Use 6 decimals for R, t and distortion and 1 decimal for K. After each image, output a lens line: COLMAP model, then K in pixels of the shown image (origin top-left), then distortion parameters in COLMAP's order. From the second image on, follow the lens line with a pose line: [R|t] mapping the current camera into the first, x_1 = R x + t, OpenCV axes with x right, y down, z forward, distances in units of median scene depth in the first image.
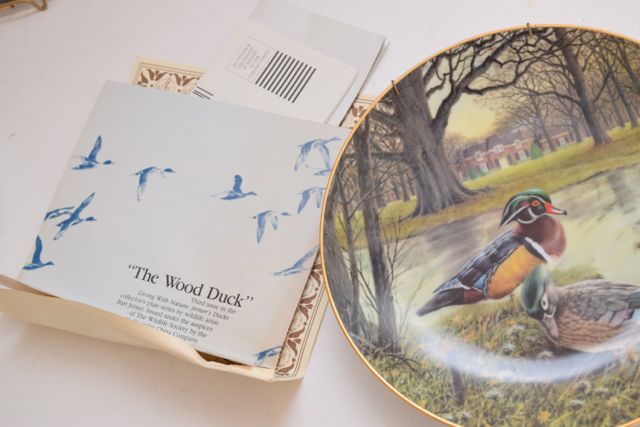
lens RADIAL K [[1030.8, 0, 320.1], [0, 1030.8, 215.6], [0, 0, 1]] dist [0.003976, 0.000000]
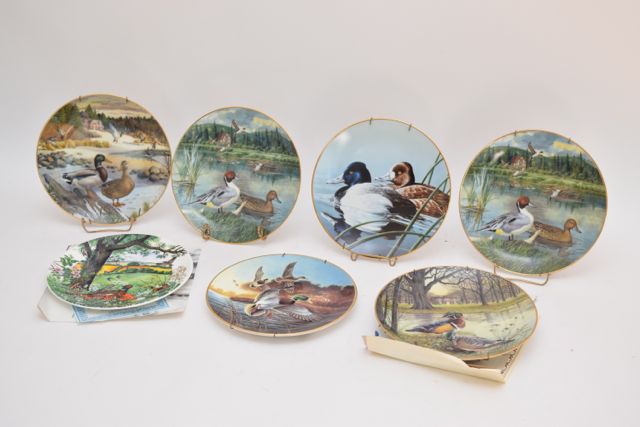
lens RADIAL K [[947.0, 0, 322.7], [0, 947.0, 210.2], [0, 0, 1]] dist [-0.018589, 0.000000]
pose [[0.940371, 0.335974, -0.053143, -0.075463], [-0.295560, 0.729730, -0.616554, 1.374909], [-0.168366, 0.595497, 0.785517, -0.998983]]
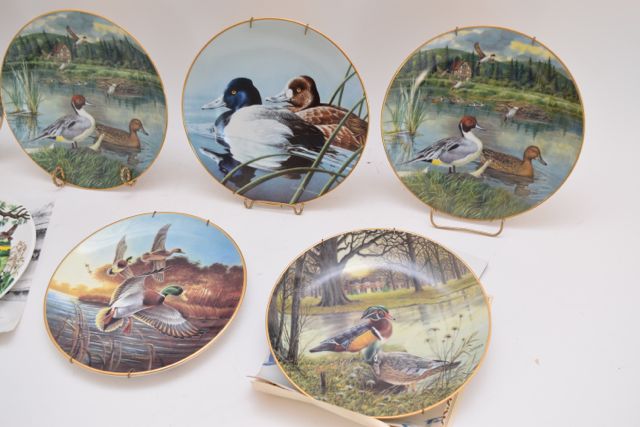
lens RADIAL K [[727.0, 0, 324.1], [0, 727.0, 214.9], [0, 0, 1]] dist [-0.057521, 0.000000]
pose [[0.963242, 0.258956, 0.071455, -0.038509], [-0.220343, 0.913778, -0.341260, 0.306892], [-0.153665, 0.312972, 0.937249, -0.318003]]
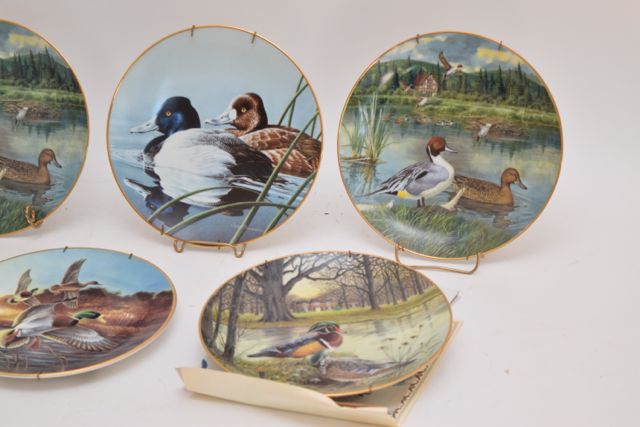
lens RADIAL K [[1464.4, 0, 322.8], [0, 1464.4, 213.1], [0, 0, 1]] dist [0.084856, 0.000000]
pose [[0.958502, 0.285077, 0.002278, 0.136191], [-0.223641, 0.756847, -0.614140, 1.308307], [-0.176801, 0.588145, 0.789194, -0.991161]]
